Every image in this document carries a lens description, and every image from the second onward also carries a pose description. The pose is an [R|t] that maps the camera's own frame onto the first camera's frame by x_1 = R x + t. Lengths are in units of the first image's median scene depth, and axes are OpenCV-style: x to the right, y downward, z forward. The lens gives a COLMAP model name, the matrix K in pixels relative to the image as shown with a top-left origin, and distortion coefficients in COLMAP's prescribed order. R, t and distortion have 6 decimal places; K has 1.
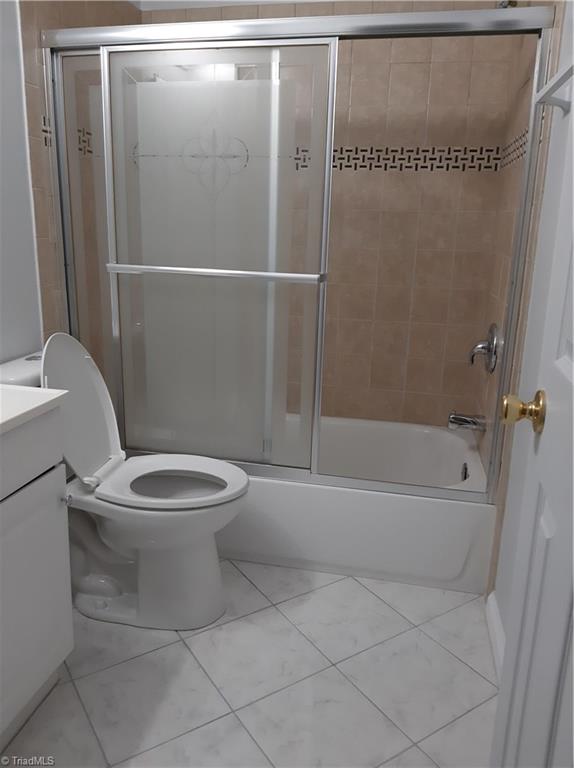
lens RADIAL K [[591.4, 0, 274.8], [0, 591.4, 383.6], [0, 0, 1]] dist [0.045642, -0.107058]
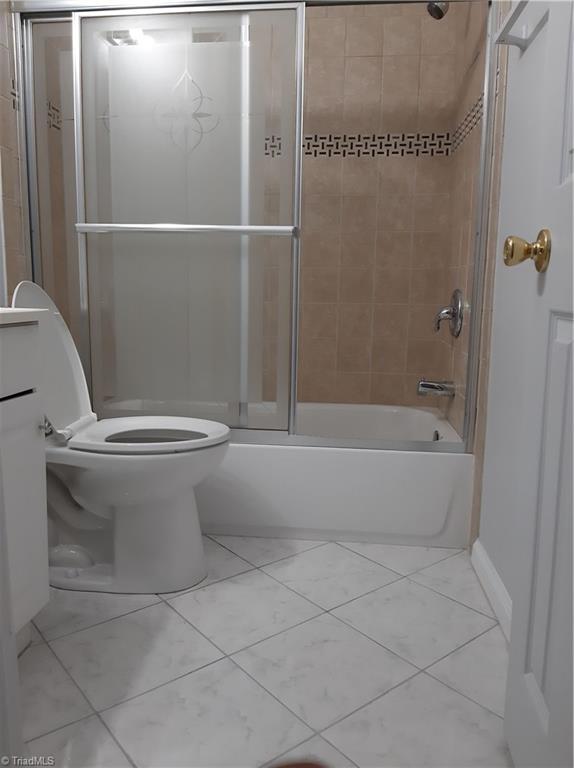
lens RADIAL K [[591.4, 0, 274.8], [0, 591.4, 383.6], [0, 0, 1]] dist [0.045642, -0.107058]
pose [[0.994979, -0.025338, 0.096820, -0.057896], [0.034614, 0.994840, -0.095367, 0.167672], [-0.093904, 0.098240, 0.990722, 0.020822]]
